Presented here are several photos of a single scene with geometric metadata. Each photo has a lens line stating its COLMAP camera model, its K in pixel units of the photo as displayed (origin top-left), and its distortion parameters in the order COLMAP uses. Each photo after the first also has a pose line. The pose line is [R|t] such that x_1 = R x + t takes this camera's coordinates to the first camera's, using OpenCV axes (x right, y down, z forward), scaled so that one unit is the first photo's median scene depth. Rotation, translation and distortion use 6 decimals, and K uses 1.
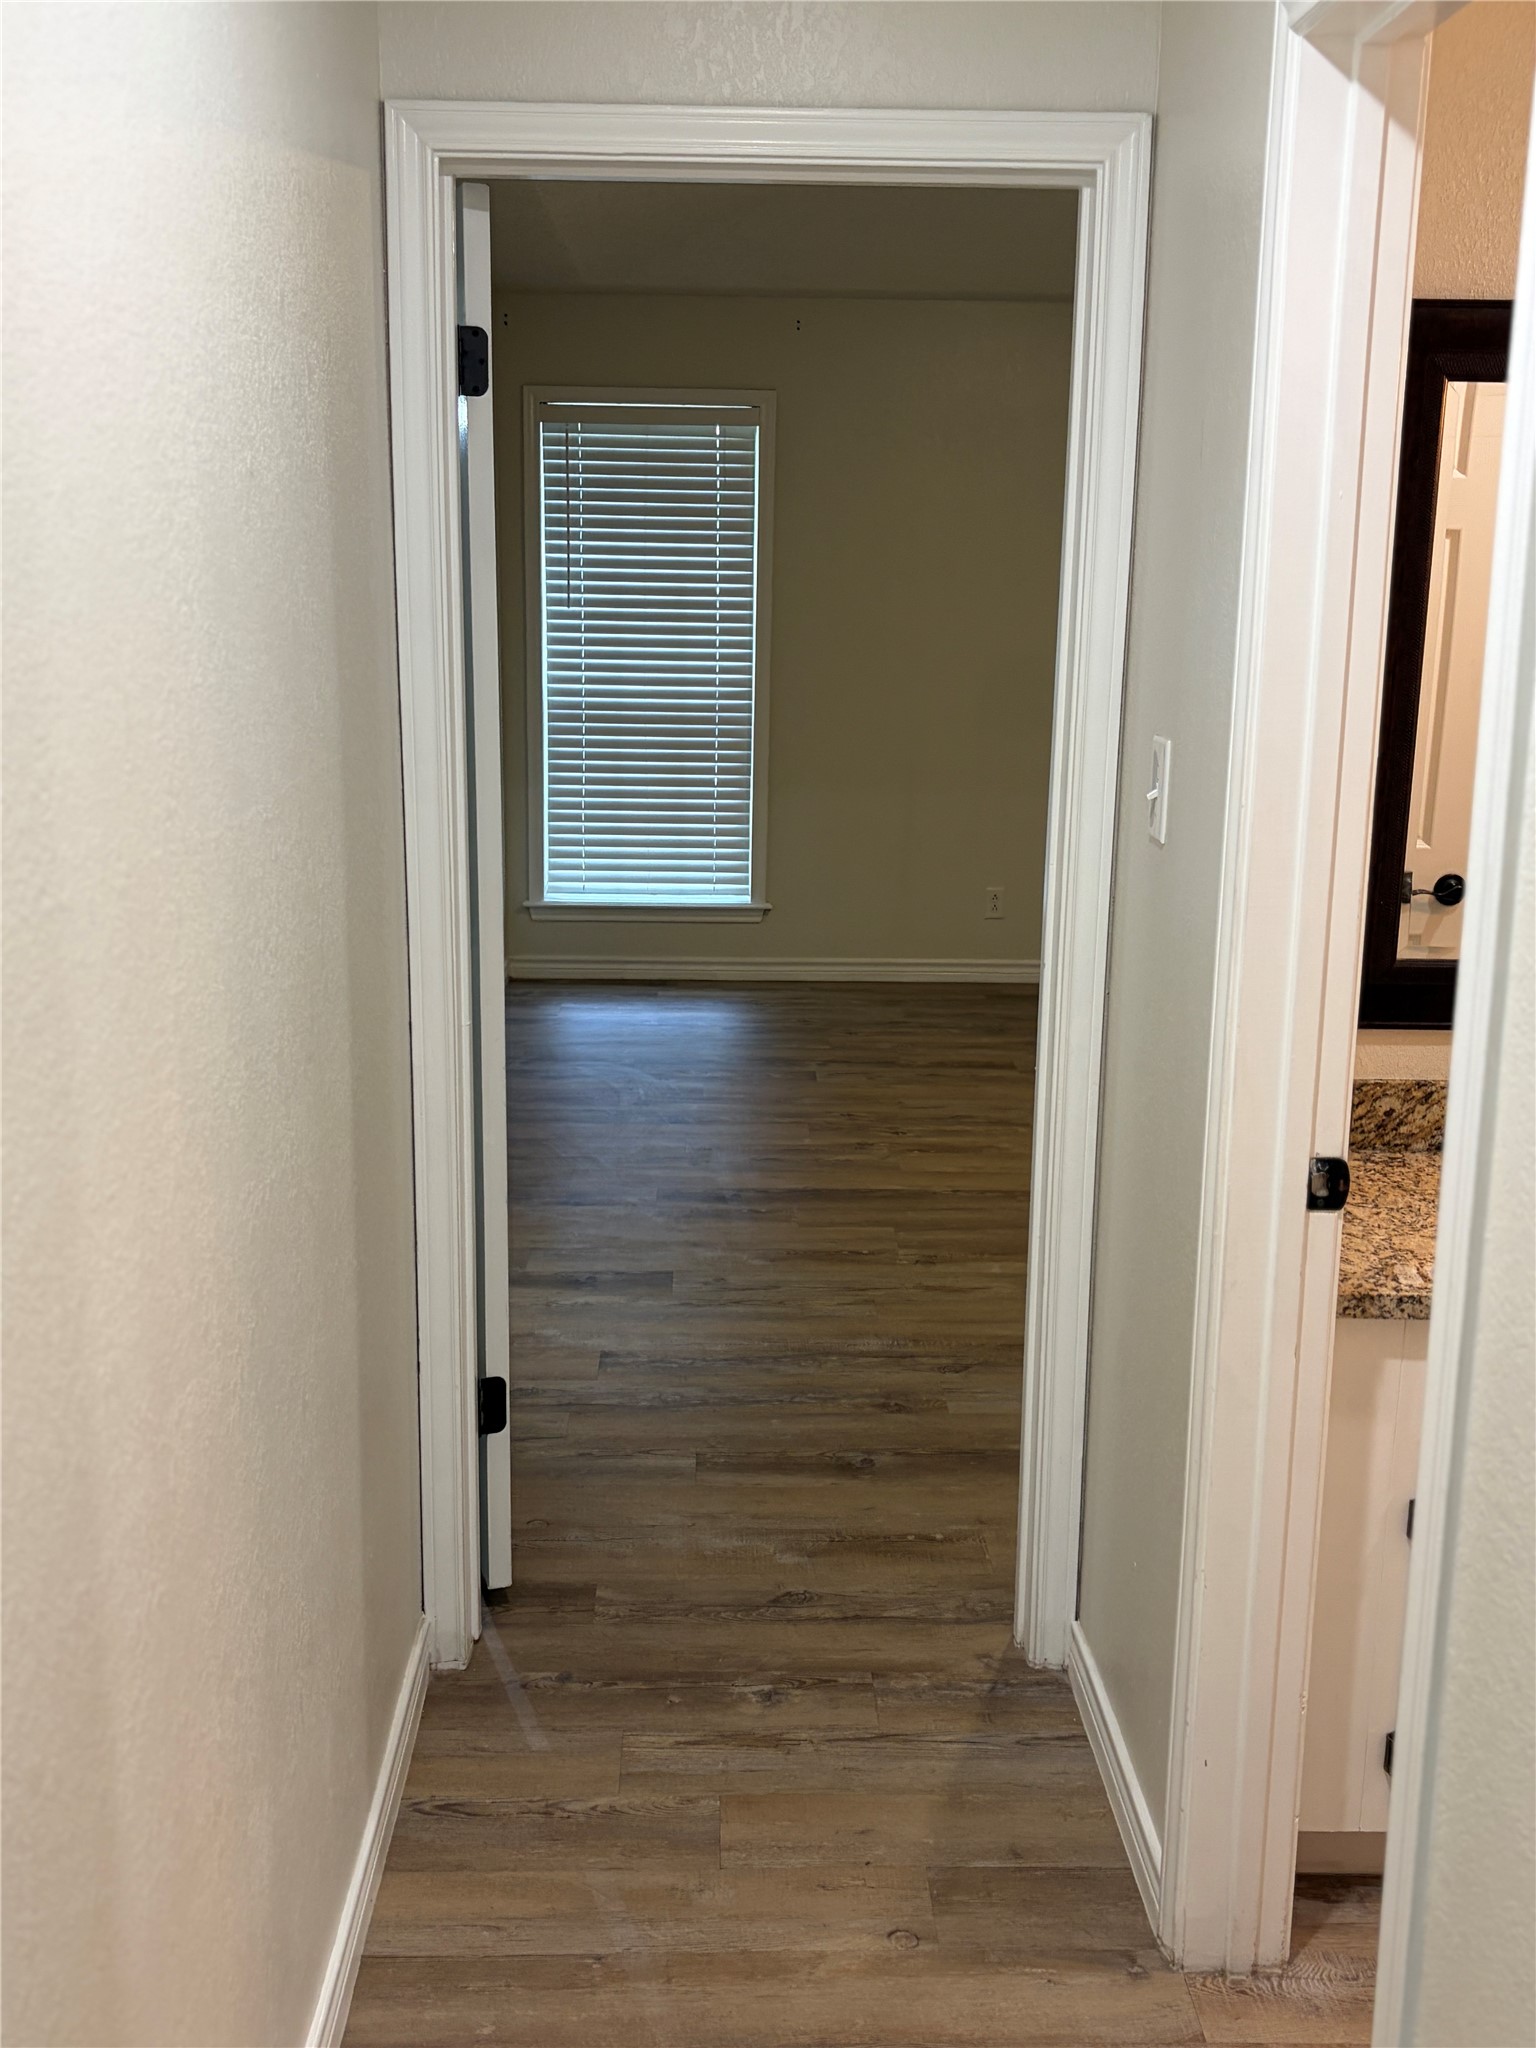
lens RADIAL K [[2072.1, 0, 764.6], [0, 2072.1, 1020.1], [0, 0, 1]] dist [0.038844, 0.000000]
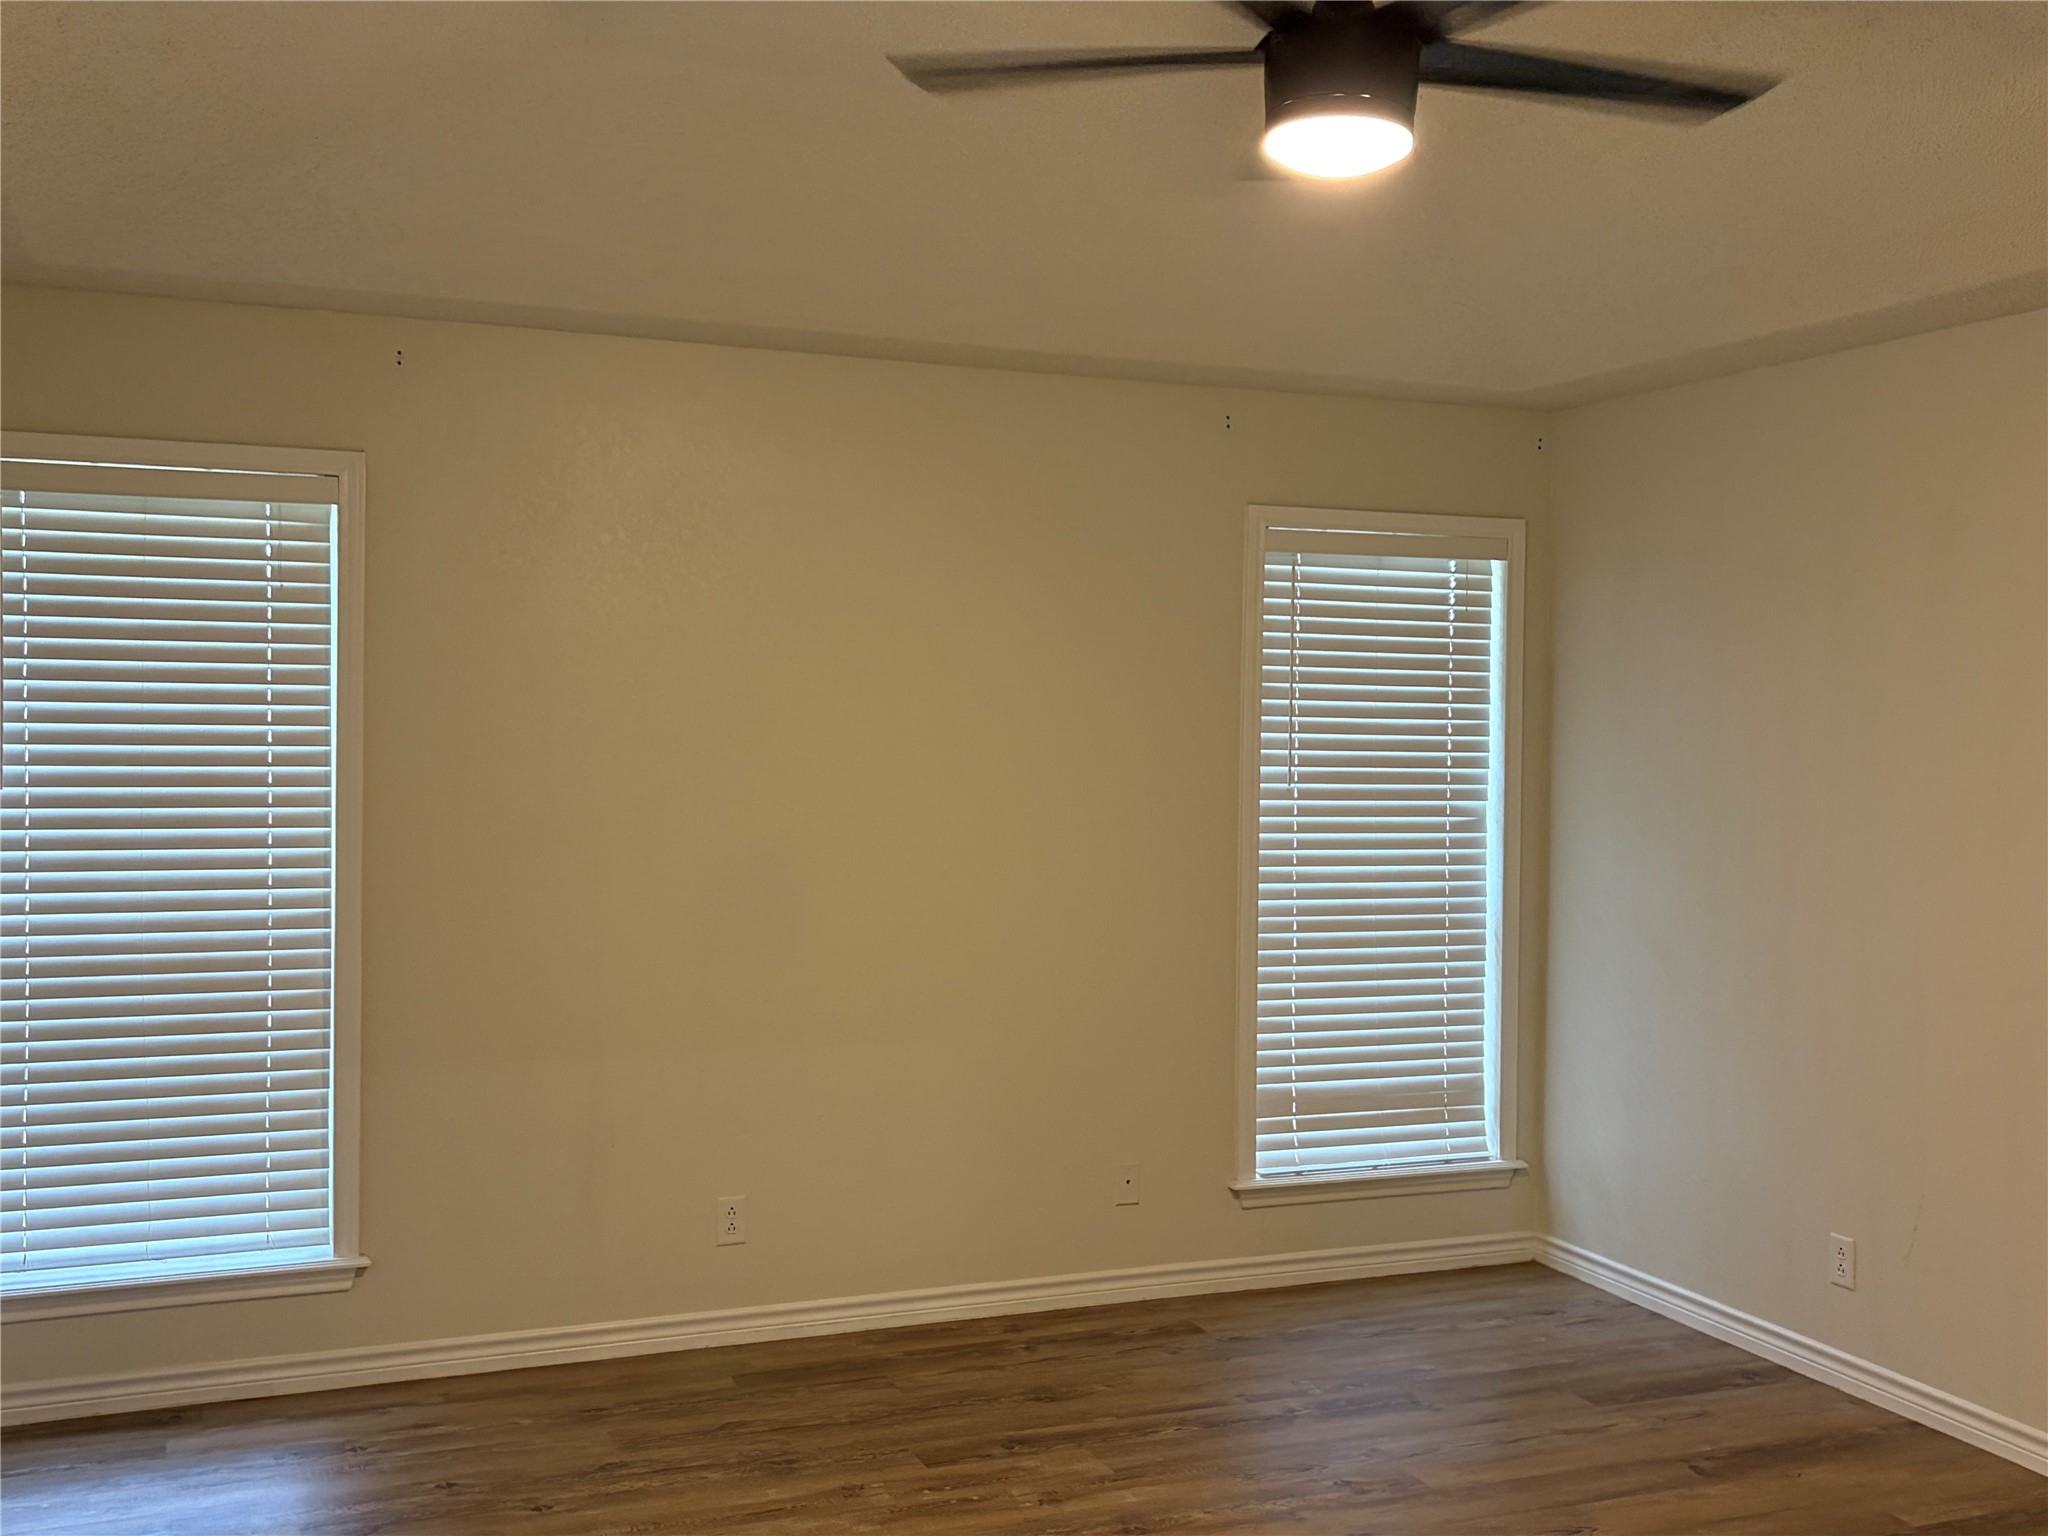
lens RADIAL K [[2072.1, 0, 1033.9], [0, 2072.1, 763.8], [0, 0, 1]] dist [0.038844, 0.000000]
pose [[0.934763, -0.014014, 0.354995, -0.030495], [0.078961, 0.982425, -0.169135, -0.081380], [-0.346386, 0.186132, 0.919441, 0.347107]]
